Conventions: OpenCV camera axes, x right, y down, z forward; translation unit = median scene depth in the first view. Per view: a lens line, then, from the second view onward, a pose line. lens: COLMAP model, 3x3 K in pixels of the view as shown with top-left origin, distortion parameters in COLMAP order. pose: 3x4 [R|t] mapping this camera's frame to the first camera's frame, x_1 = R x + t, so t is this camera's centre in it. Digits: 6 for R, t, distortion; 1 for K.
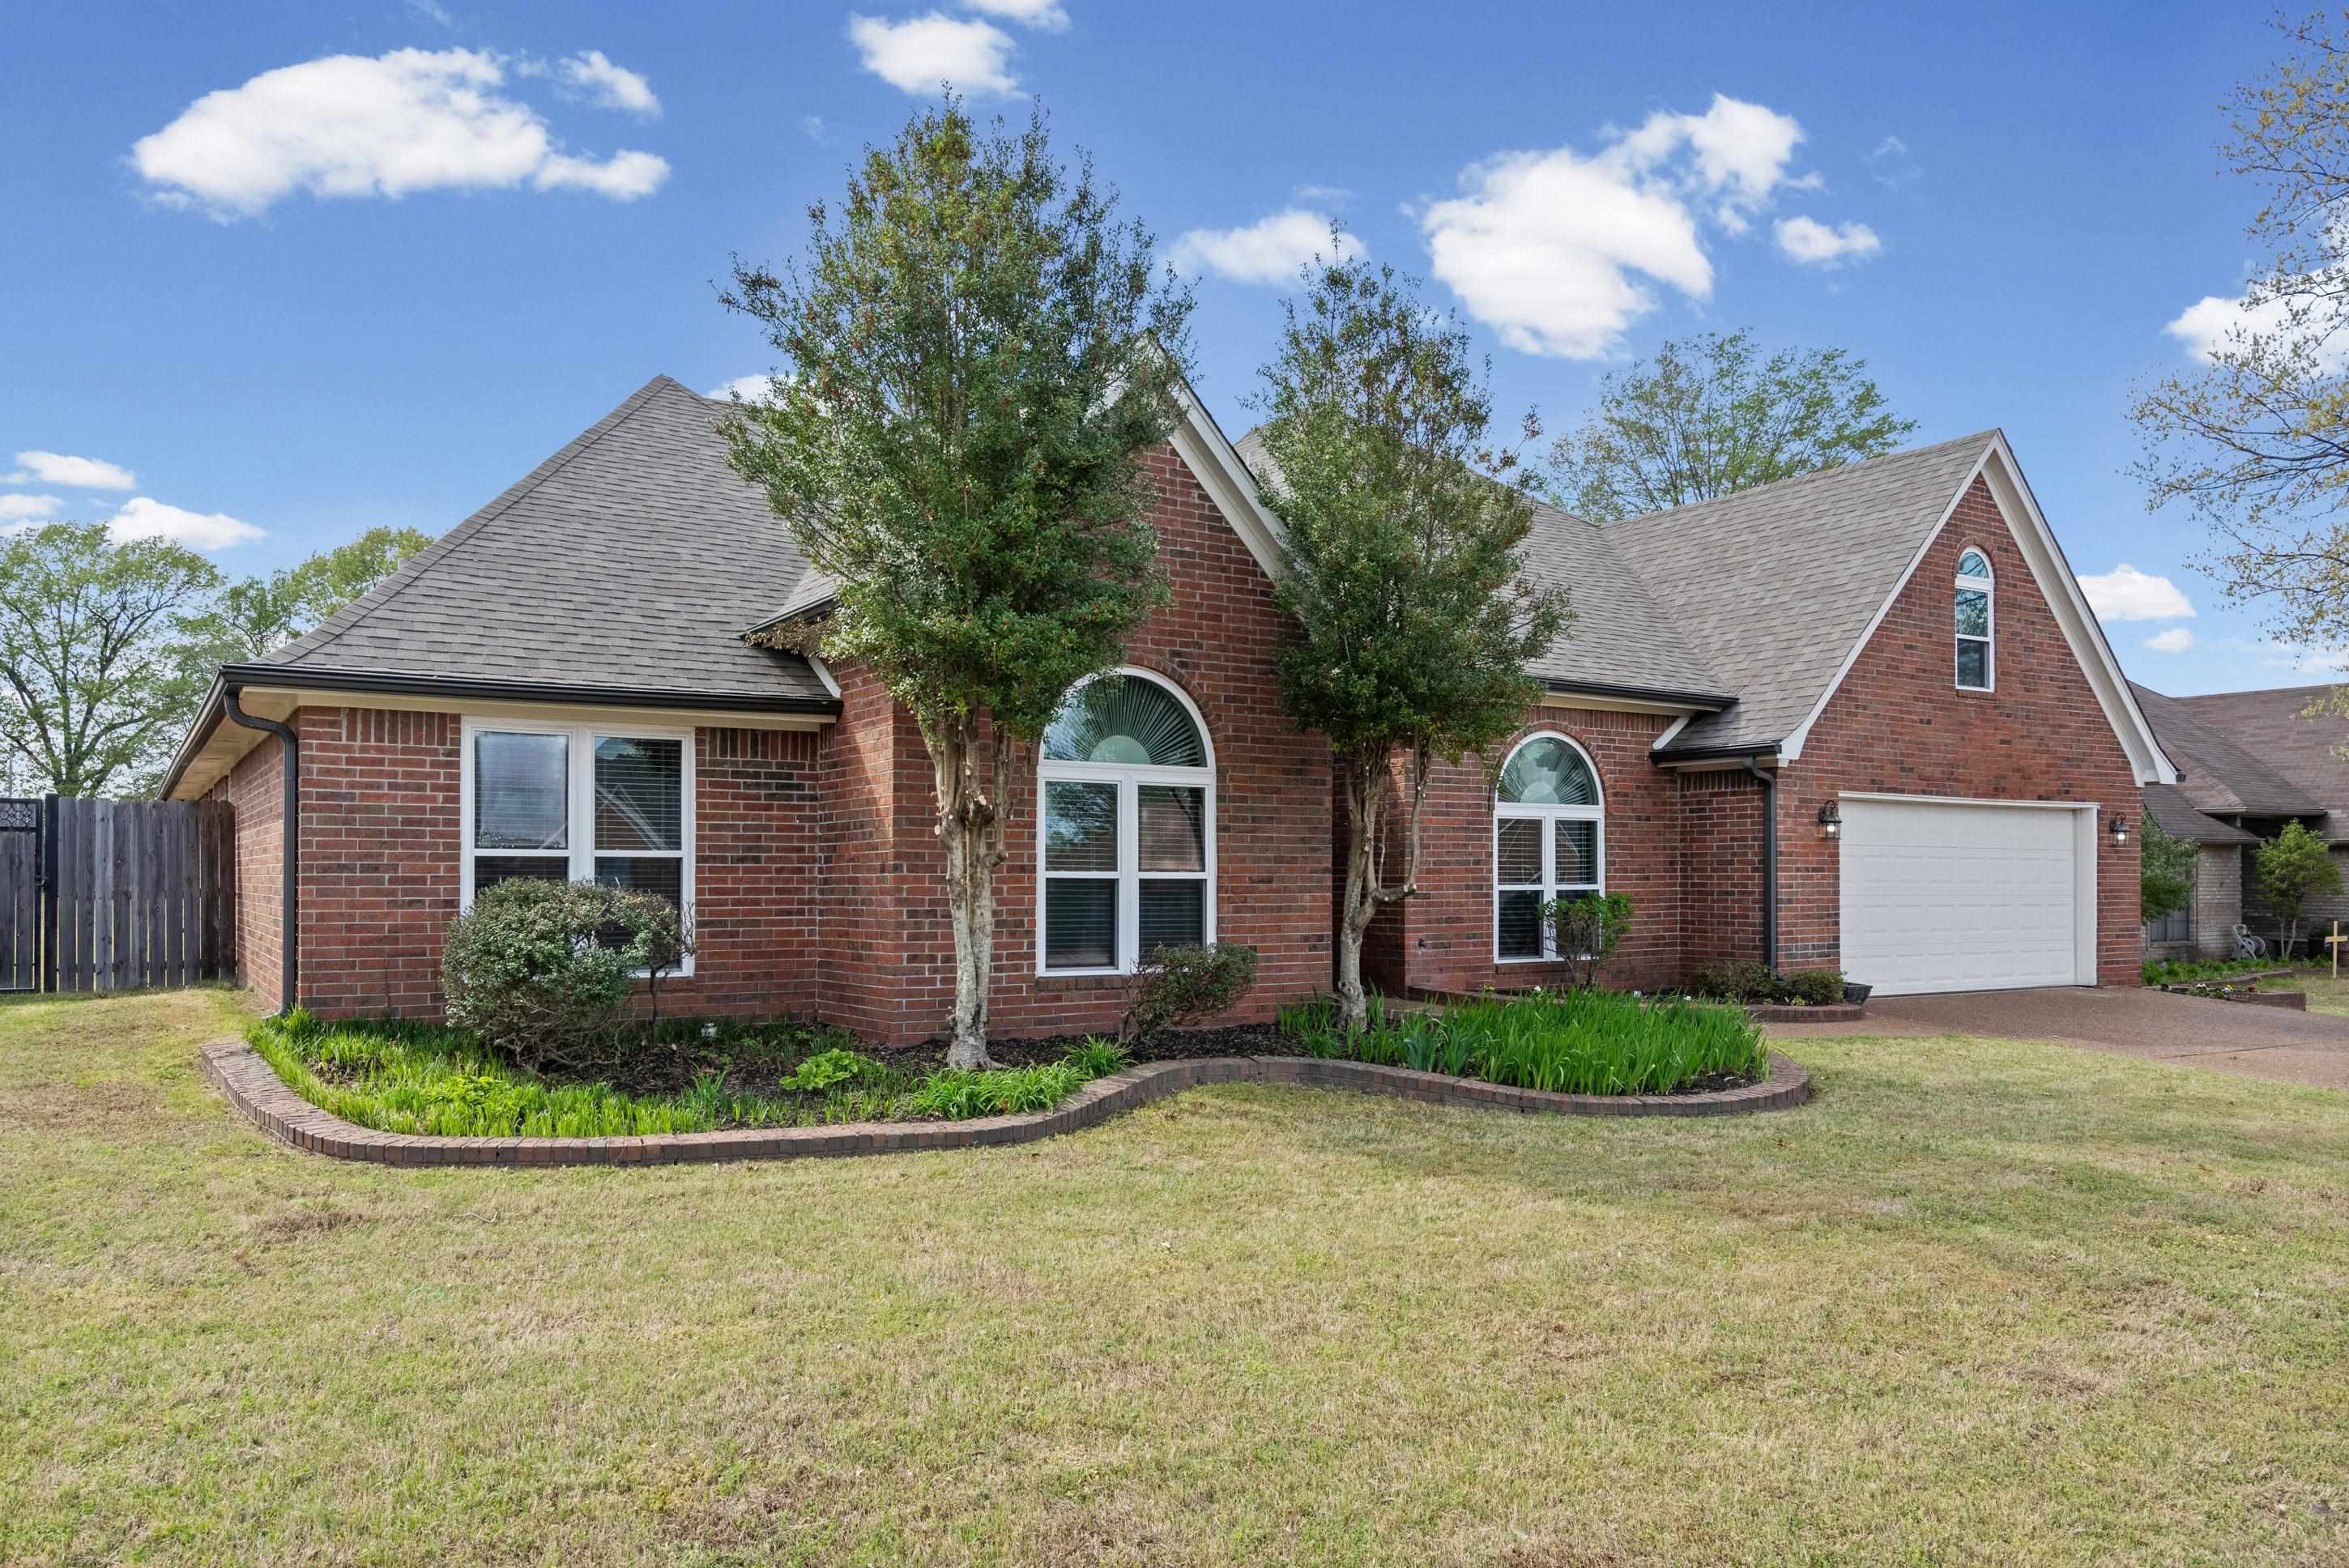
lens RADIAL K [[1646.3, 0, 1152.9], [0, 1646.3, 863.3], [0, 0, 1]] dist [0.004591, 0.002878]
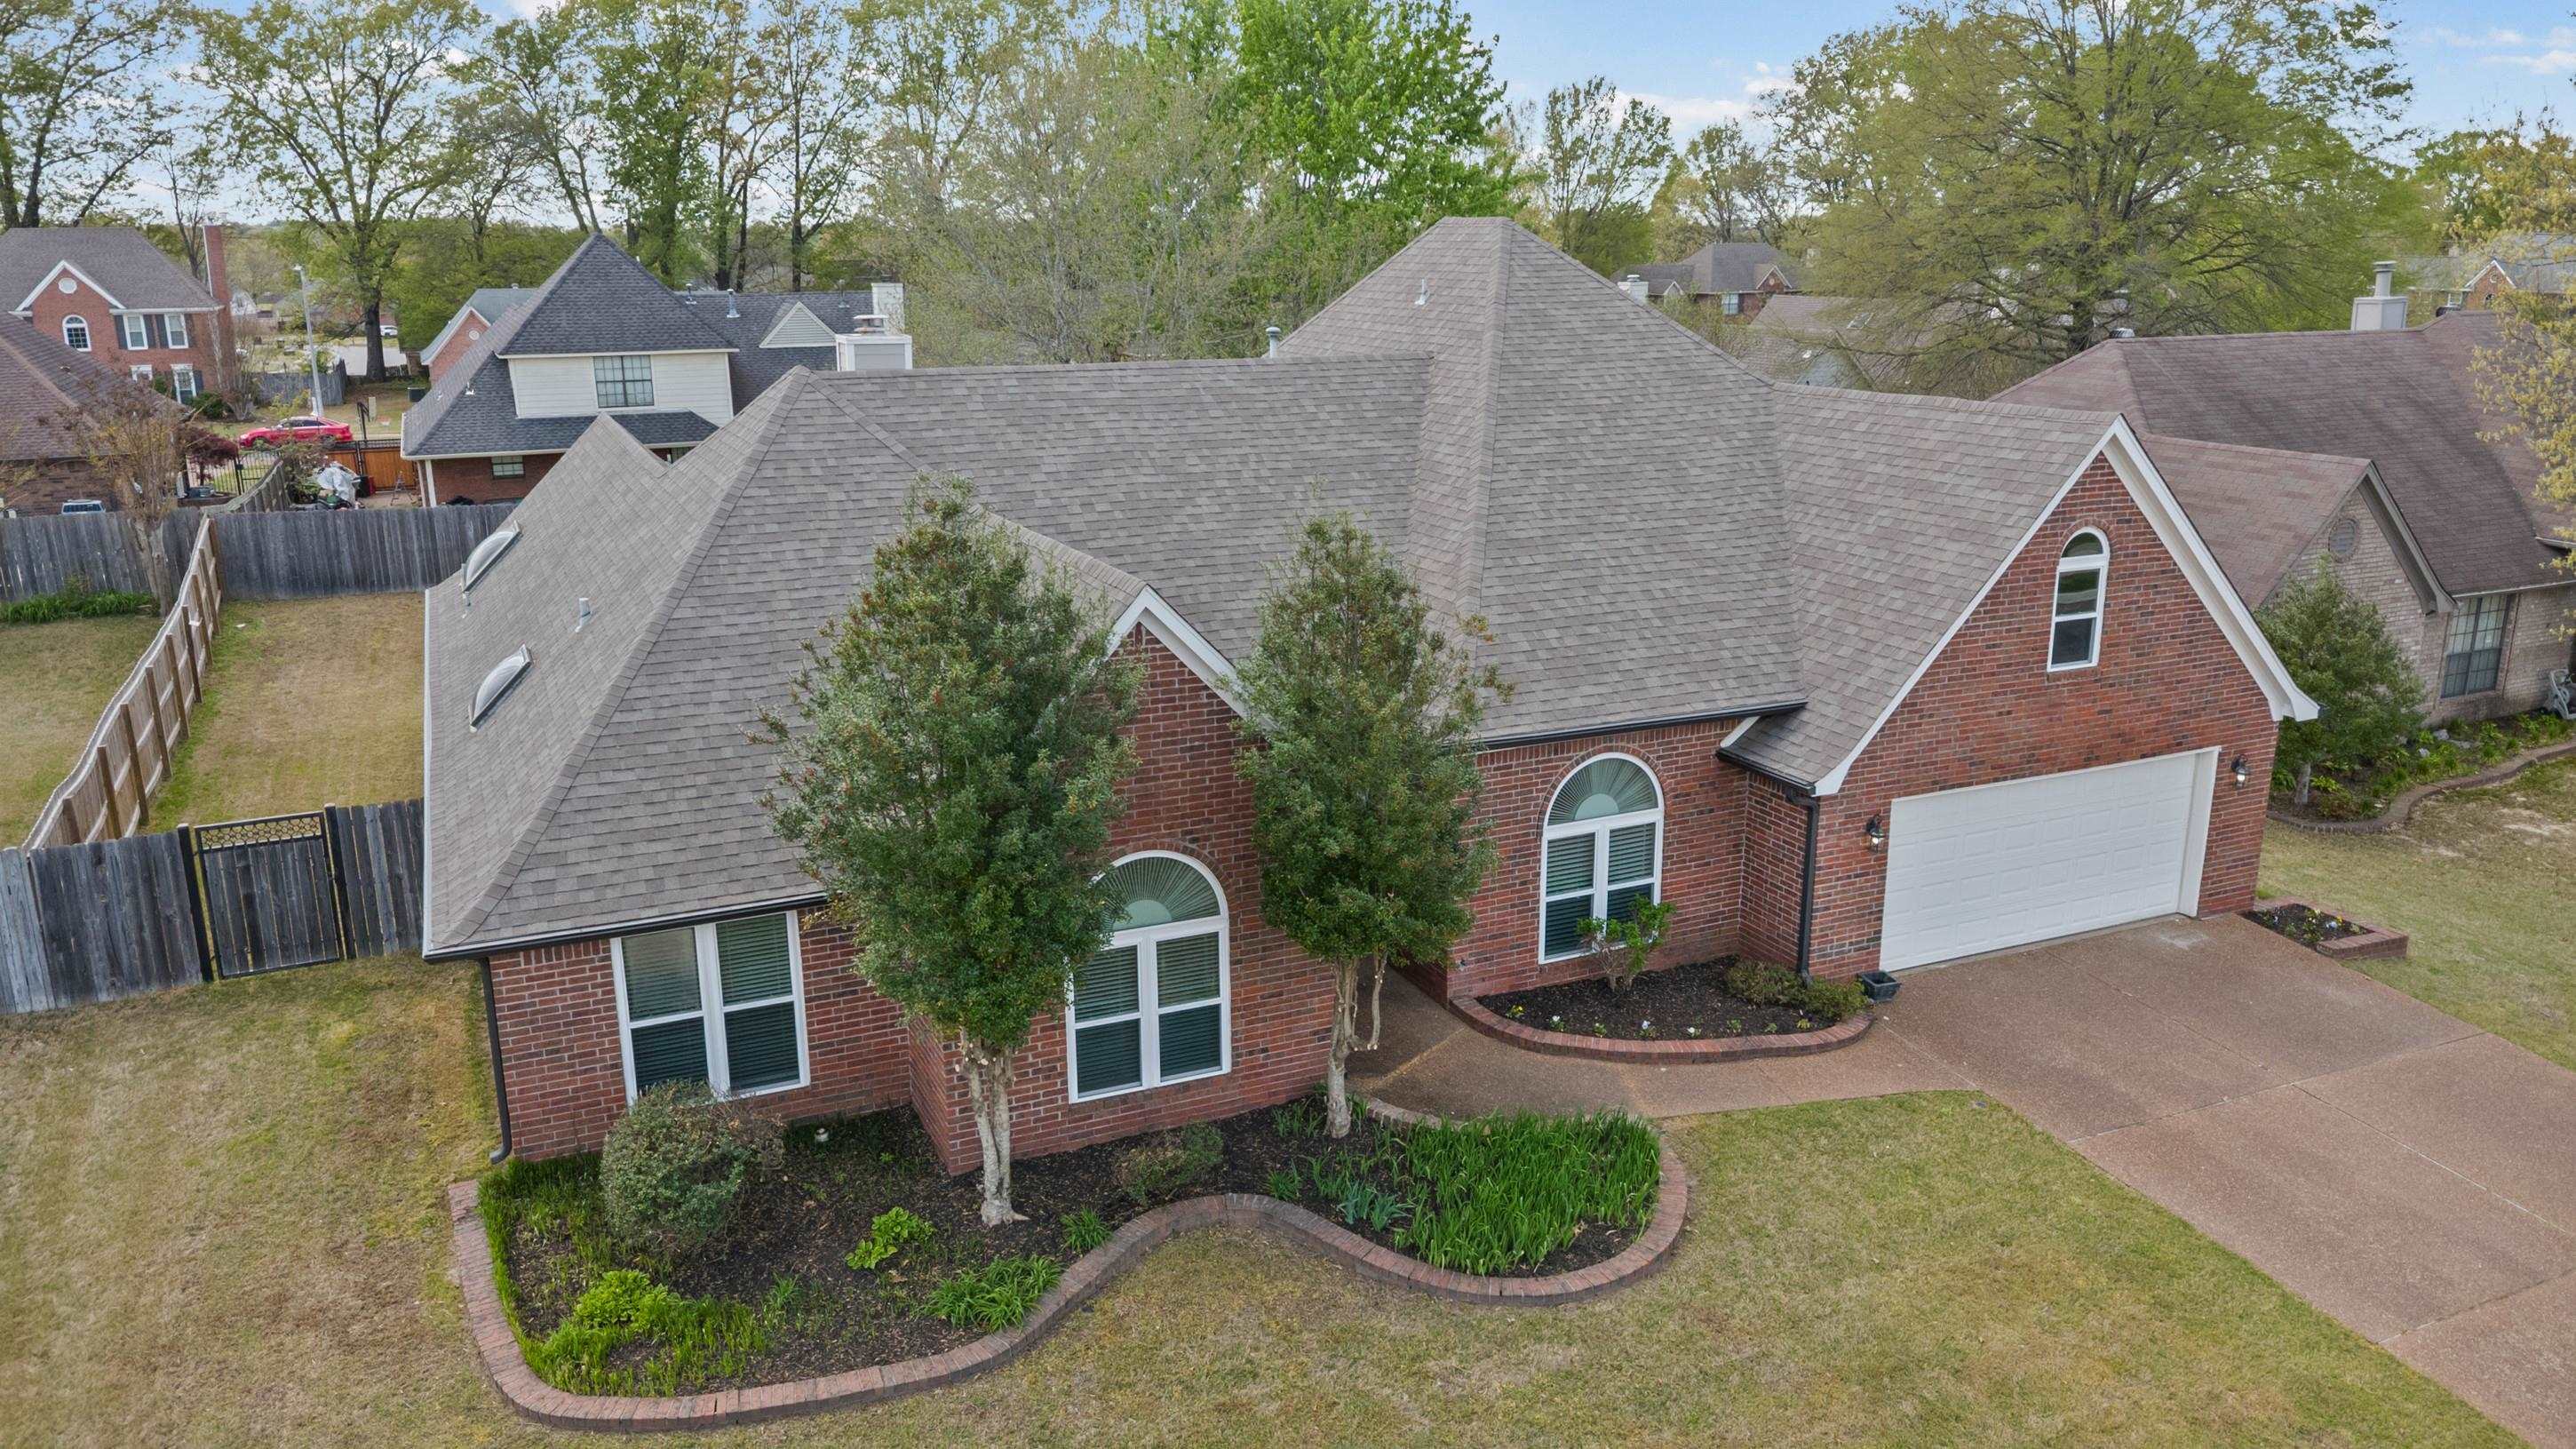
lens RADIAL K [[1852.0, 0, 1288.0], [0, 1852.0, 724.5], [0, 0, 1]] dist [0.014476, -0.001640]
pose [[0.990037, 0.028188, -0.137957, 0.200265], [0.009422, 0.964301, 0.264642, -0.416142], [0.140492, -0.263305, 0.954428, -0.176477]]
